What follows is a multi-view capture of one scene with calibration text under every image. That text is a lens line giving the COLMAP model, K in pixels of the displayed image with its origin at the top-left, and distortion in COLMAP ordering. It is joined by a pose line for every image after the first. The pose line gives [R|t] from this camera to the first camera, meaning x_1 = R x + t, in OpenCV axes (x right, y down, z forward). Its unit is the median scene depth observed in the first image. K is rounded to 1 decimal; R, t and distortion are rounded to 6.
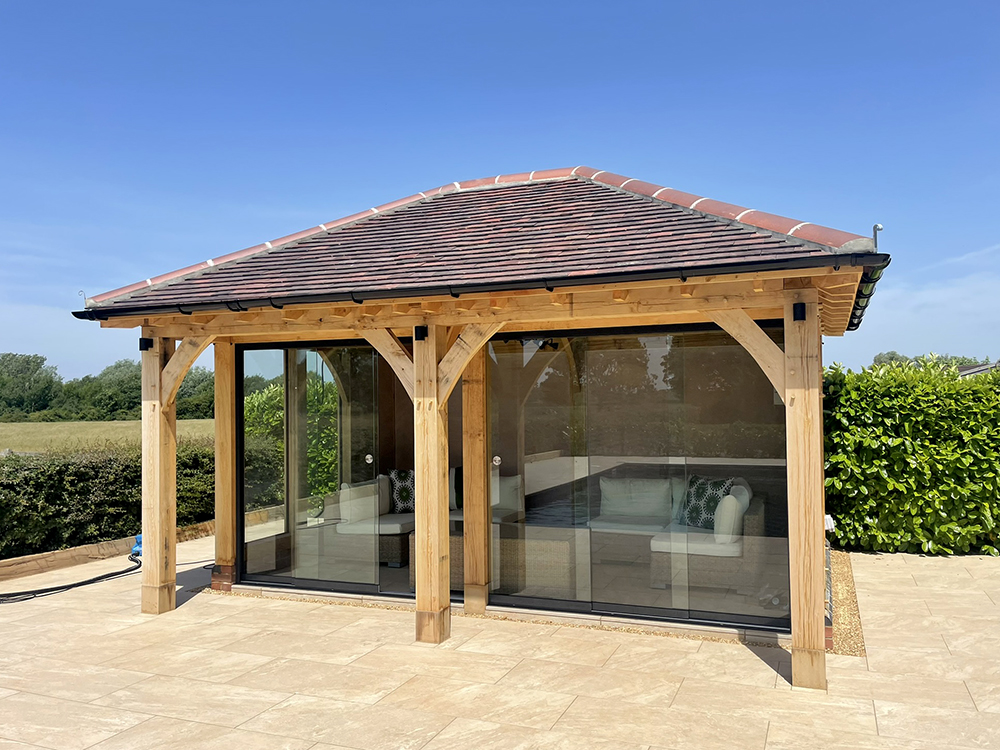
lens RADIAL K [[782.1, 0, 523.3], [0, 782.1, 397.3], [0, 0, 1]] dist [0.014868, 0.001461]
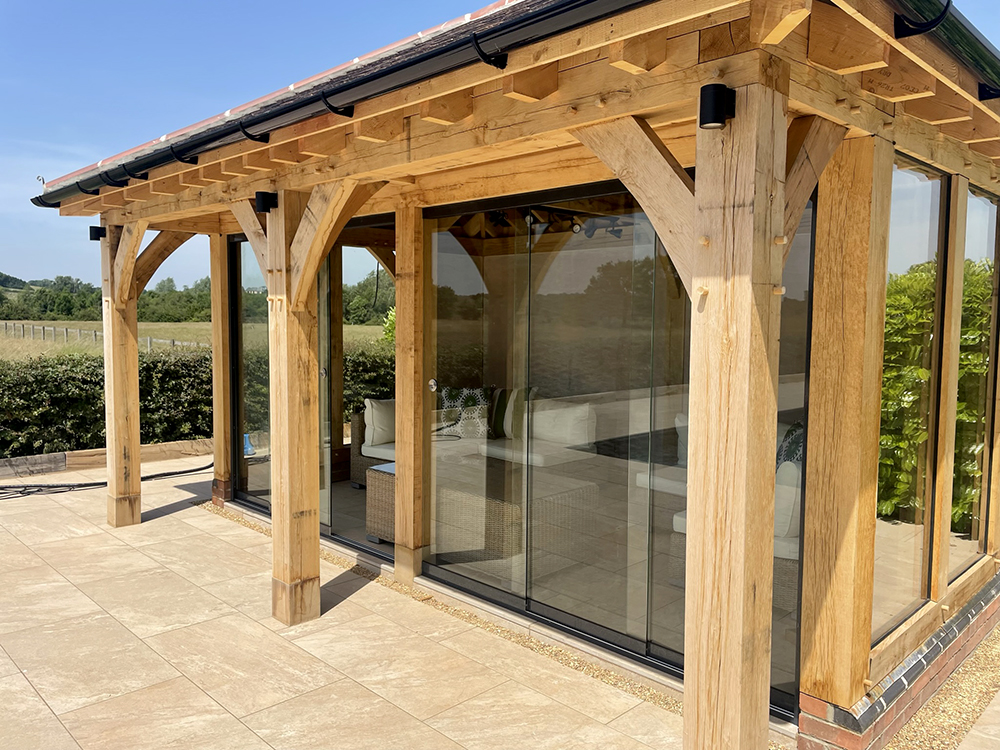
lens RADIAL K [[758.3, 0, 500.0], [0, 758.3, 375.0], [0, 0, 1]] dist [-0.004585, -0.007206]
pose [[0.917540, 0.053284, -0.394058, 0.297361], [-0.019080, 0.995740, 0.090214, 0.007146], [0.397186, -0.075256, 0.914647, 0.376898]]
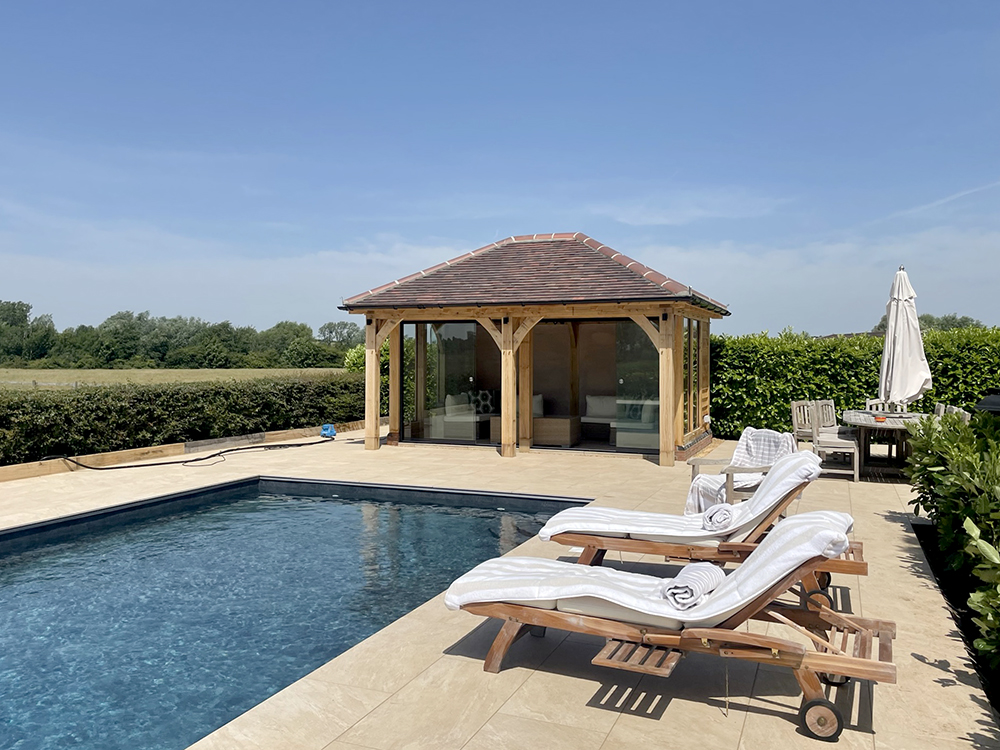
lens RADIAL K [[791.2, 0, 477.2], [0, 791.2, 370.9], [0, 0, 1]] dist [0.006661, -0.001183]
pose [[0.998622, 0.016097, -0.049947, -0.083530], [-0.014932, 0.999610, 0.023598, 0.008616], [0.050308, -0.022820, 0.998473, -1.111266]]
